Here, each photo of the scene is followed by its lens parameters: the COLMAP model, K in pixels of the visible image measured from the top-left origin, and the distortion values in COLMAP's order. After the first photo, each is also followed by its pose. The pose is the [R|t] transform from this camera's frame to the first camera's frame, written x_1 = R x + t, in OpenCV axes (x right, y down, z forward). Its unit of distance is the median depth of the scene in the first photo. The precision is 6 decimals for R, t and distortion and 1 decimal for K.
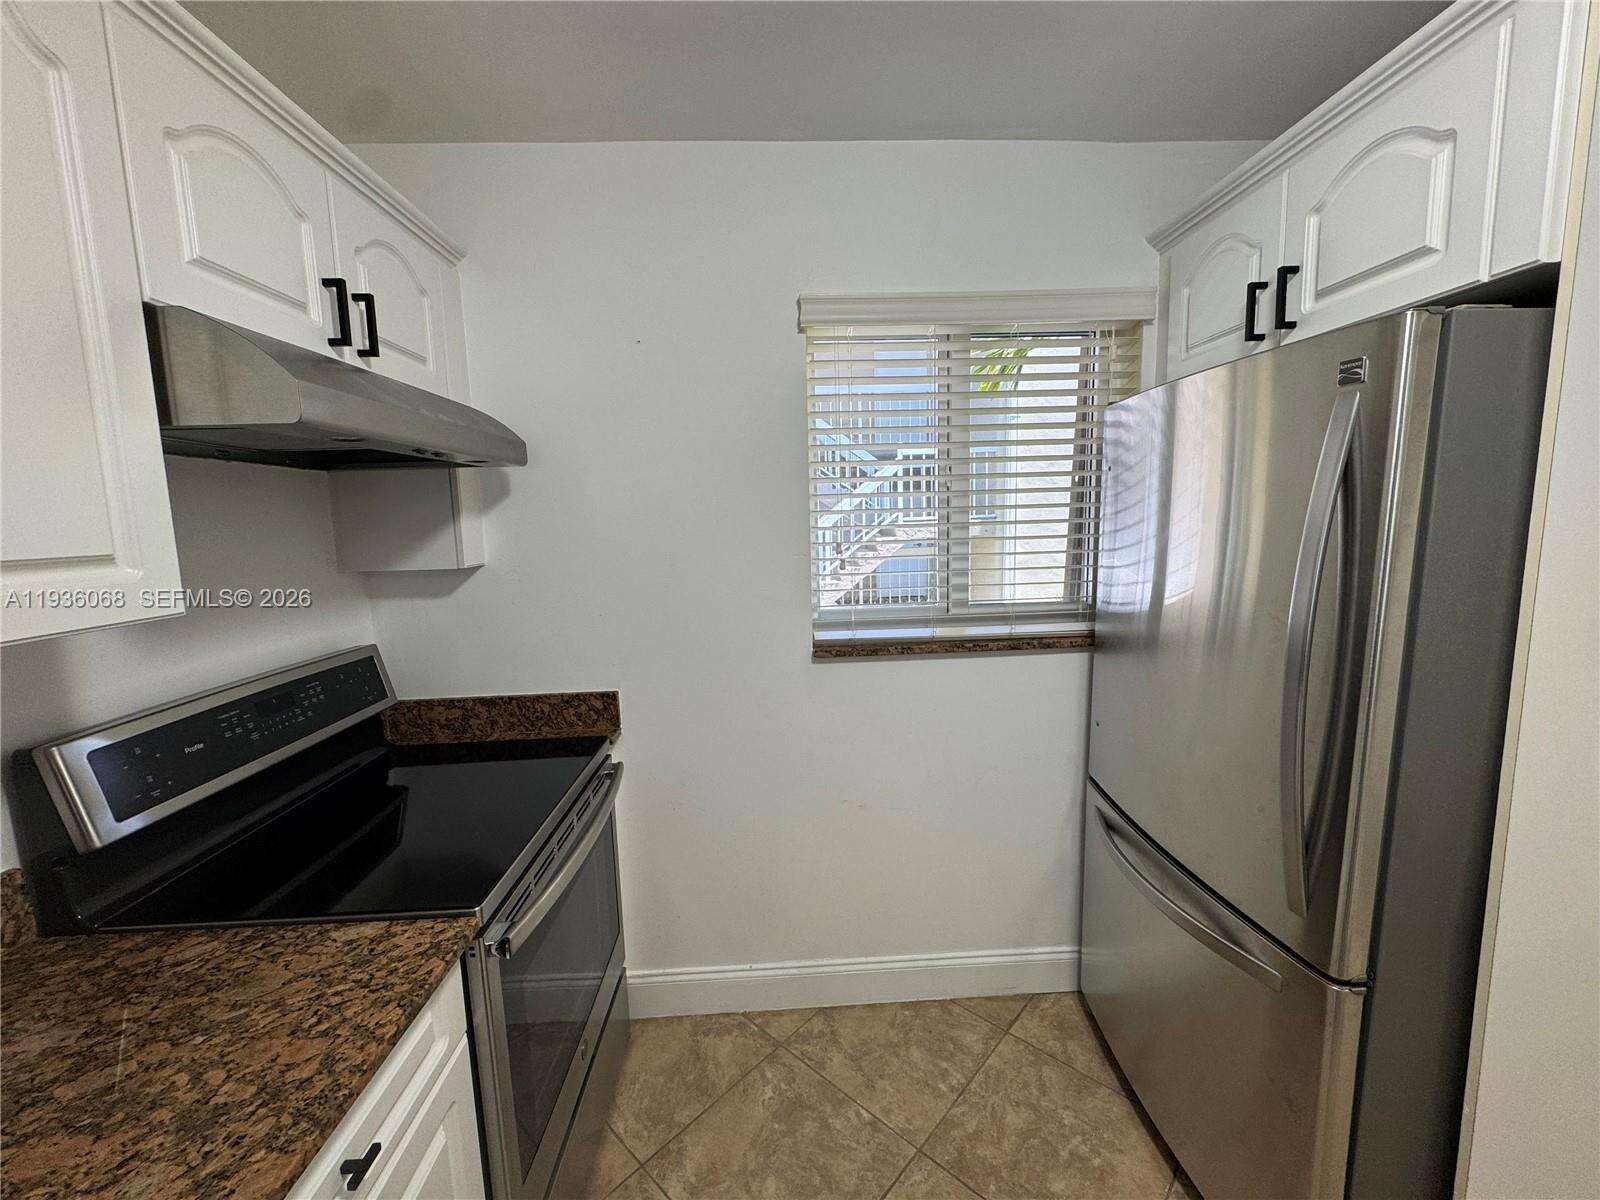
lens RADIAL K [[639.7, 0, 800.0], [0, 639.7, 600.0], [0, 0, 1]] dist [-0.000158, -0.000176]
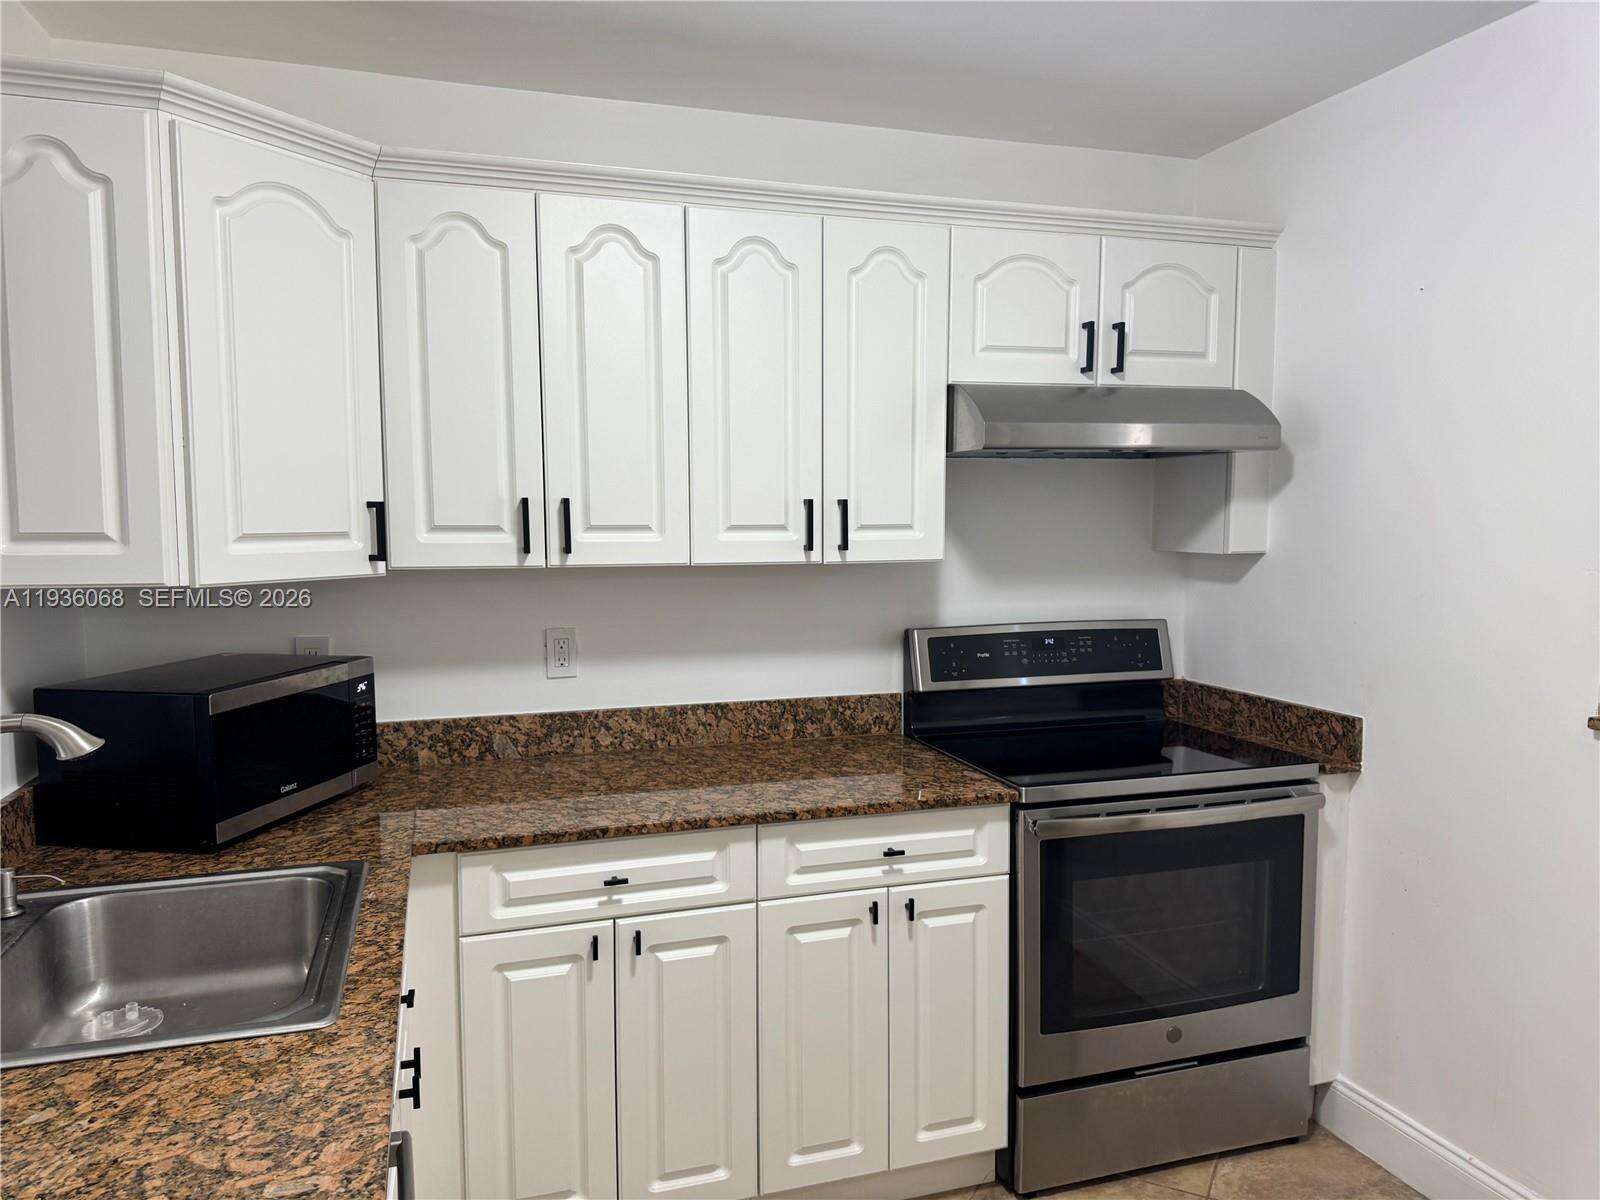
lens RADIAL K [[1129.0, 0, 800.0], [0, 1129.0, 600.0], [0, 0, 1]] dist [0.001461, 0.000176]
pose [[0.263674, 0.103461, -0.959047, 0.978980], [-0.125159, 0.989496, 0.072336, -0.022899], [0.956458, 0.100960, 0.273853, -0.099311]]
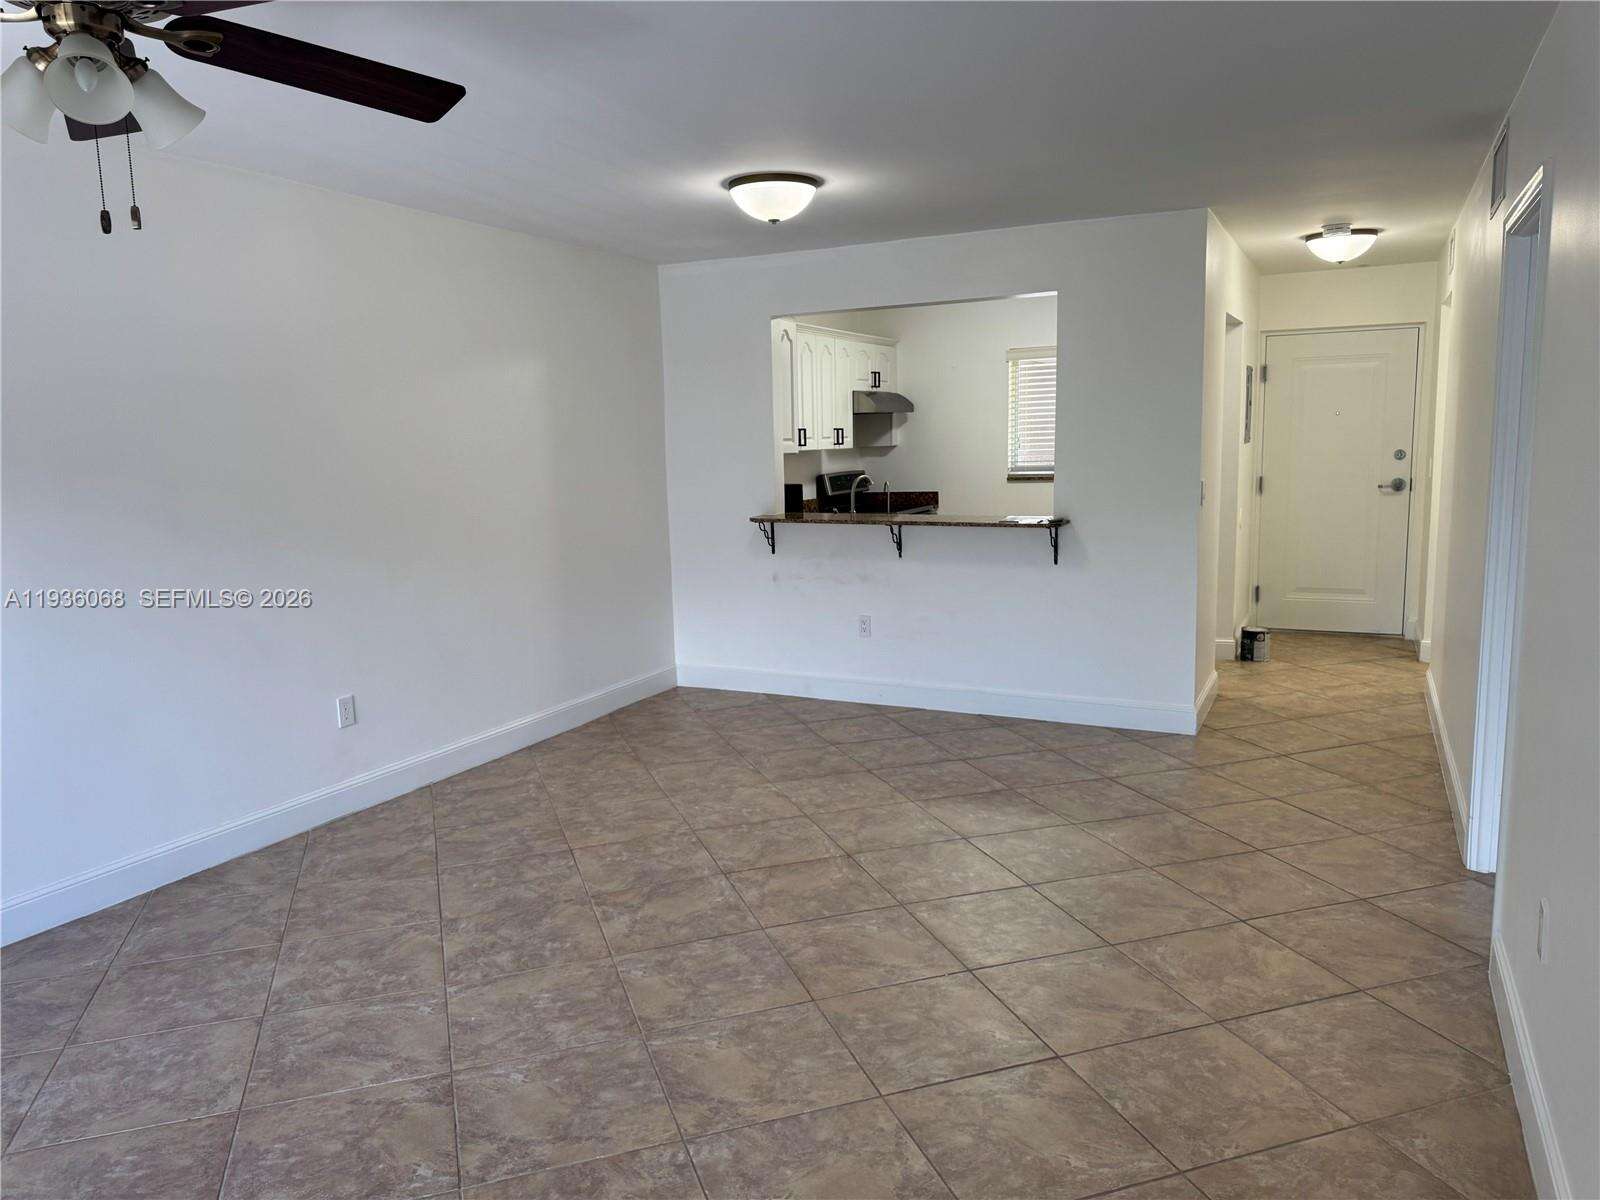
lens RADIAL K [[1129.0, 0, 800.0], [0, 1129.0, 600.0], [0, 0, 1]] dist [0.001461, 0.000176]
pose [[0.883772, 0.073166, -0.462163, 1.607992], [-0.059715, 0.997259, 0.043689, 0.468553], [0.464093, -0.011013, 0.885718, -3.931224]]
